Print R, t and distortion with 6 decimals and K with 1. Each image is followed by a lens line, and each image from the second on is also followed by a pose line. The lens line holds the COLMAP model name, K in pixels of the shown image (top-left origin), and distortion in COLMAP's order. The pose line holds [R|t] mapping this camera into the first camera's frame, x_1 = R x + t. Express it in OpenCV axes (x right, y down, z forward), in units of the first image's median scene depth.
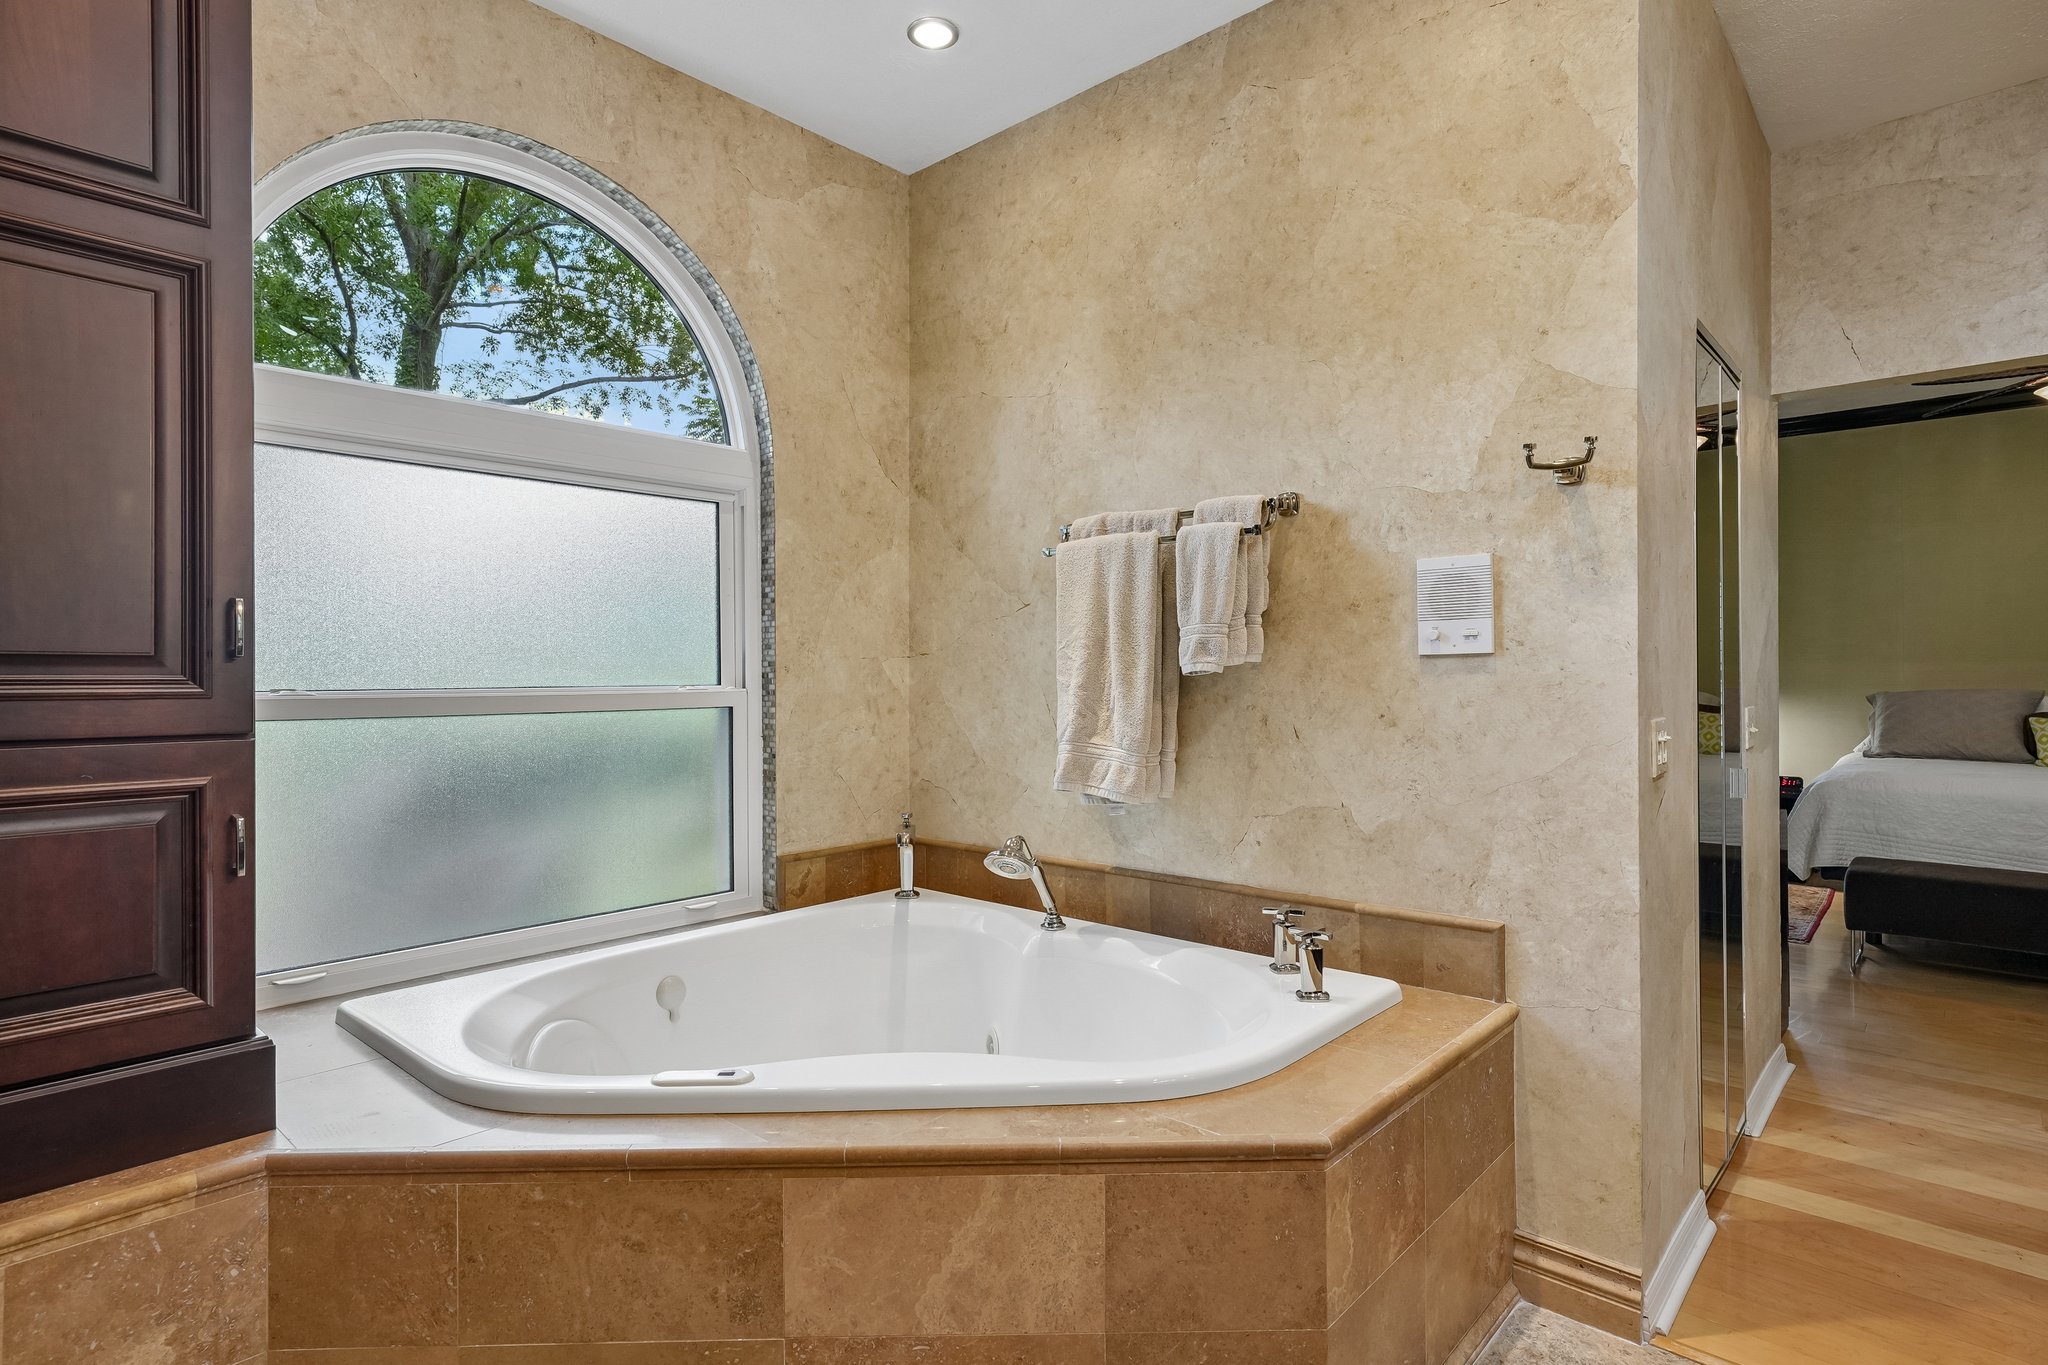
lens RADIAL K [[1059.0, 0, 1024.0], [0, 1059.0, 682.5], [0, 0, 1]] dist [0.001420, 0.000522]
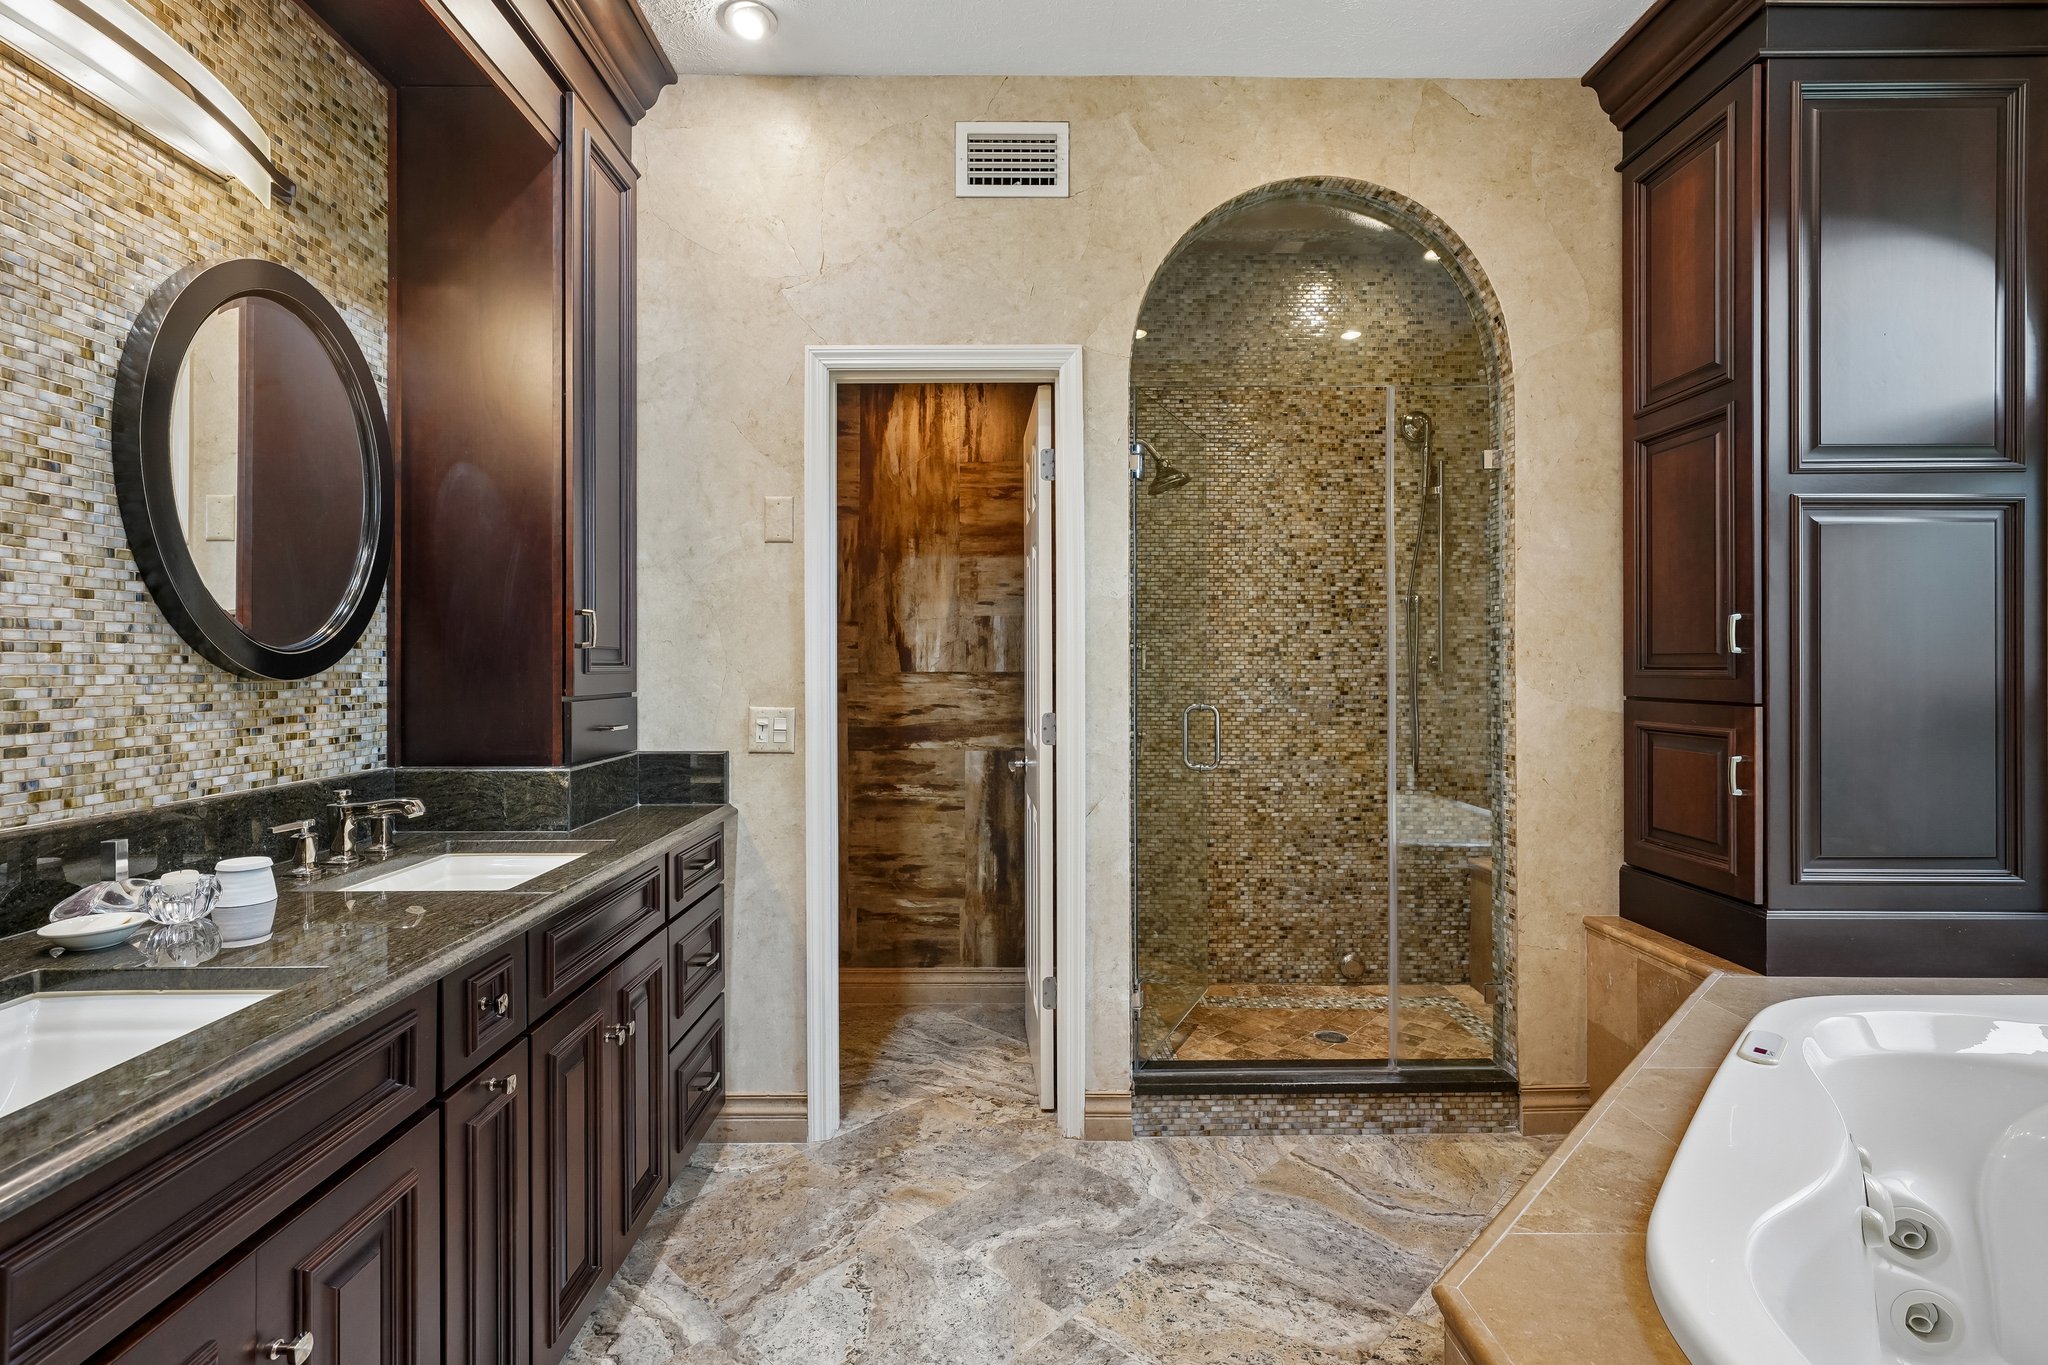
lens RADIAL K [[956.6, 0, 1024.0], [0, 956.6, 682.5], [0, 0, 1]] dist [0.002088, 0.001216]
pose [[-0.733738, 0.013756, -0.679293, 0.924226], [0.001008, 0.999816, 0.019159, -0.011894], [0.679432, 0.013373, -0.733617, 1.239379]]
